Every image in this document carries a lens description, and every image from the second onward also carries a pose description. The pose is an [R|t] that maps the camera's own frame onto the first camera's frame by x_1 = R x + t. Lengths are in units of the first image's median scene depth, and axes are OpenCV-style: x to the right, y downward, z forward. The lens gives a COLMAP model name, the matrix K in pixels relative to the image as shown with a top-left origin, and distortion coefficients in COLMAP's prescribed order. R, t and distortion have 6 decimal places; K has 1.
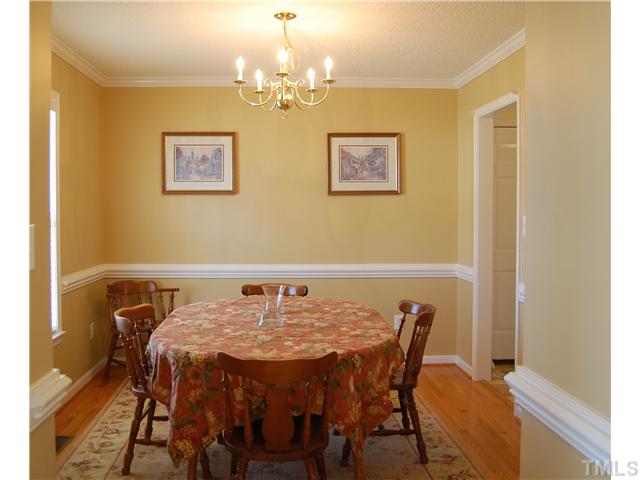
lens RADIAL K [[733.5, 0, 329.5], [0, 733.5, 231.6], [0, 0, 1]] dist [-0.071033, -0.006402]
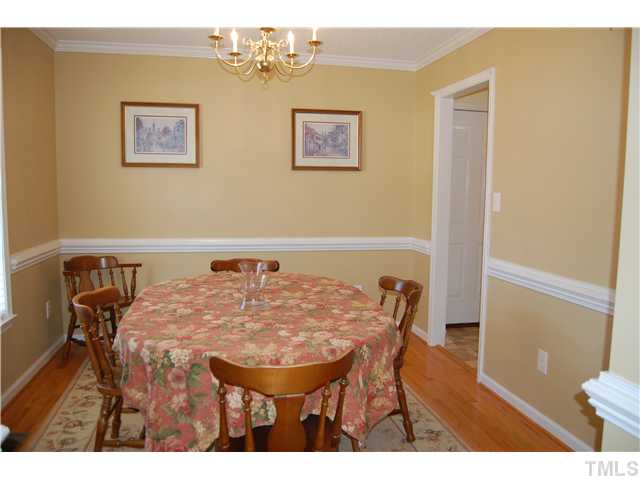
lens RADIAL K [[504.0, 0, 319.7], [0, 504.0, 239.1], [0, 0, 1]] dist [-0.074486, 0.013432]
pose [[0.983948, -0.005081, 0.178385, -0.103680], [-0.006582, 0.997881, 0.064728, 0.000338], [-0.178336, -0.064863, 0.981829, 0.349890]]
